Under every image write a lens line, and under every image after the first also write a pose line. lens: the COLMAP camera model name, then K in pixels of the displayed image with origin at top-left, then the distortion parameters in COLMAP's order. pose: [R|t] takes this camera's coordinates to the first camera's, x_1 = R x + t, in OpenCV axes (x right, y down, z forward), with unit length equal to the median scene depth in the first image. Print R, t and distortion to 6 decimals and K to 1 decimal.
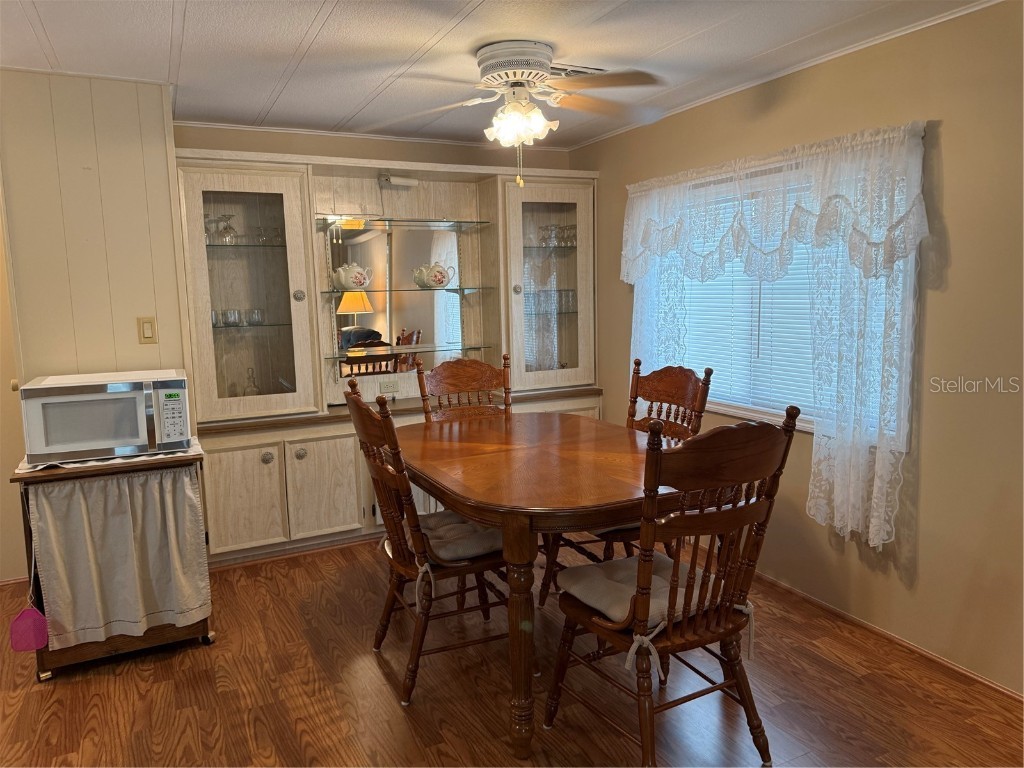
lens RADIAL K [[721.7, 0, 510.5], [0, 721.7, 379.3], [0, 0, 1]] dist [0.048432, -0.068362]
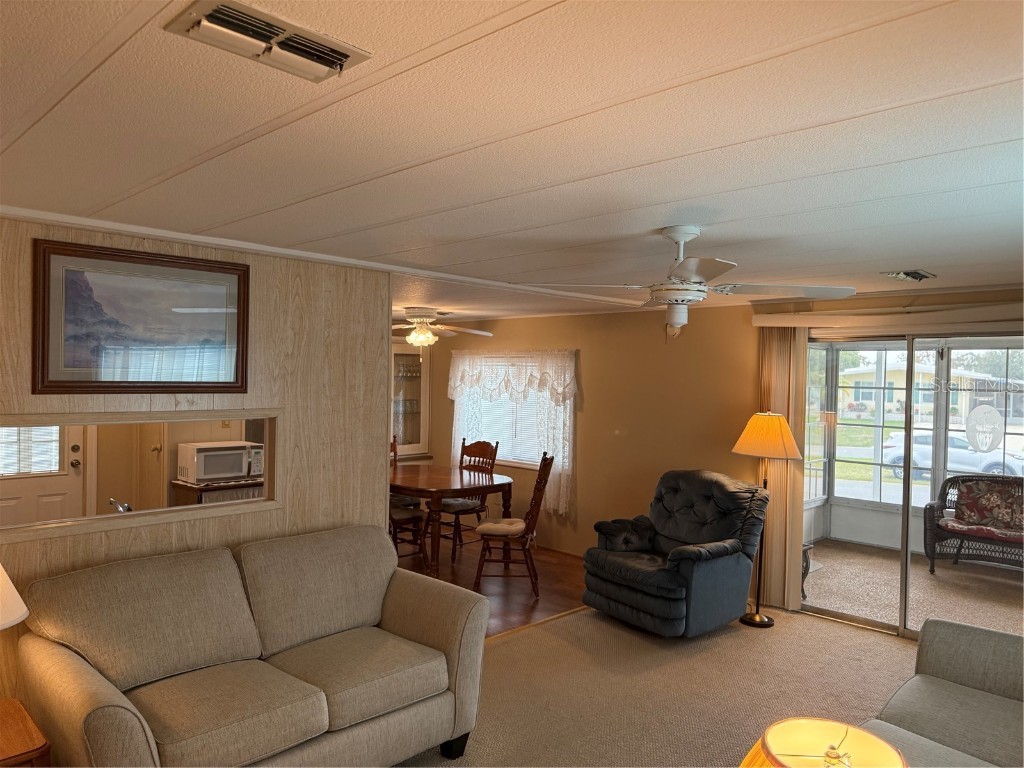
lens RADIAL K [[721.7, 0, 512.1], [0, 721.7, 386.2], [0, 0, 1]] dist [0.048432, -0.068362]
pose [[0.939741, 0.033926, 0.340198, -0.492321], [0.004301, 0.993812, -0.110988, 0.068089], [-0.341859, 0.105763, 0.933781, -1.246195]]
